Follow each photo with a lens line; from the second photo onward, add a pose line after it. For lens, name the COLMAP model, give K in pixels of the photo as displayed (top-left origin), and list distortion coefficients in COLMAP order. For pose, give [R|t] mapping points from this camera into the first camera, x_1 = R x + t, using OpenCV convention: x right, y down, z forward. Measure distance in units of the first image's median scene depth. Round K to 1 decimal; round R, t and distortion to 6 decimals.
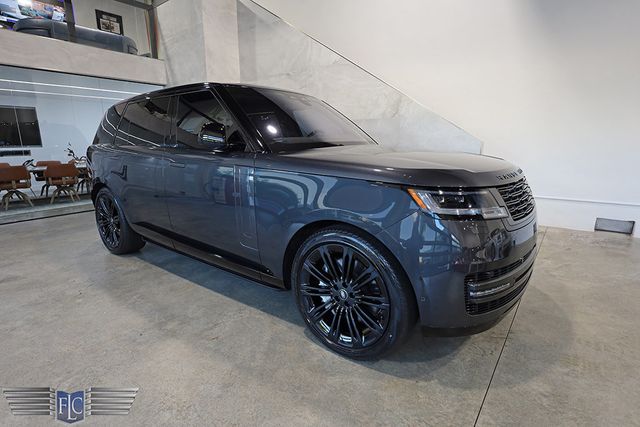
lens RADIAL K [[320.4, 0, 320.0], [0, 320.4, 213.5], [0, 0, 1]] dist [0.001099, 0.000406]
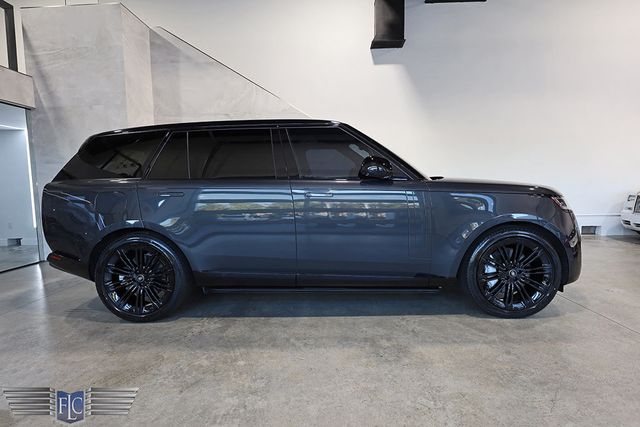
lens RADIAL K [[325.5, 0, 313.0], [0, 325.5, 215.3], [0, 0, 1]] dist [0.002385, -0.000141]
pose [[0.824429, -0.059085, 0.562873, -0.761017], [0.134603, 0.986469, -0.093599, 0.003636], [-0.549726, 0.152930, 0.821227, 0.121856]]
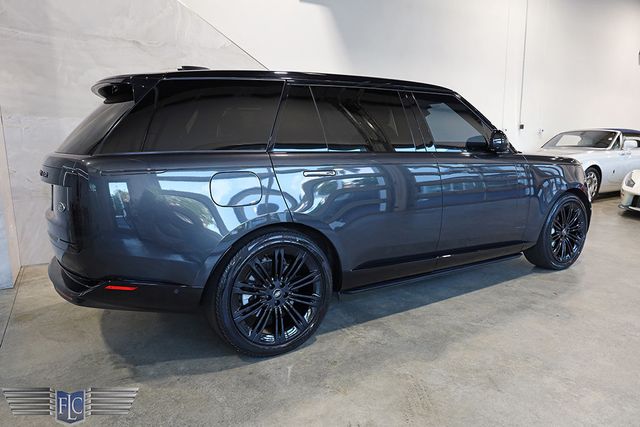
lens RADIAL K [[426.0, 0, 302.8], [0, 426.0, 212.4], [0, 0, 1]] dist [0.002258, 0.001897]
pose [[0.380936, -0.143657, 0.913373, -1.302586], [0.206739, 0.976079, 0.067296, -0.152487], [-0.901192, 0.163194, 0.401523, 0.677061]]
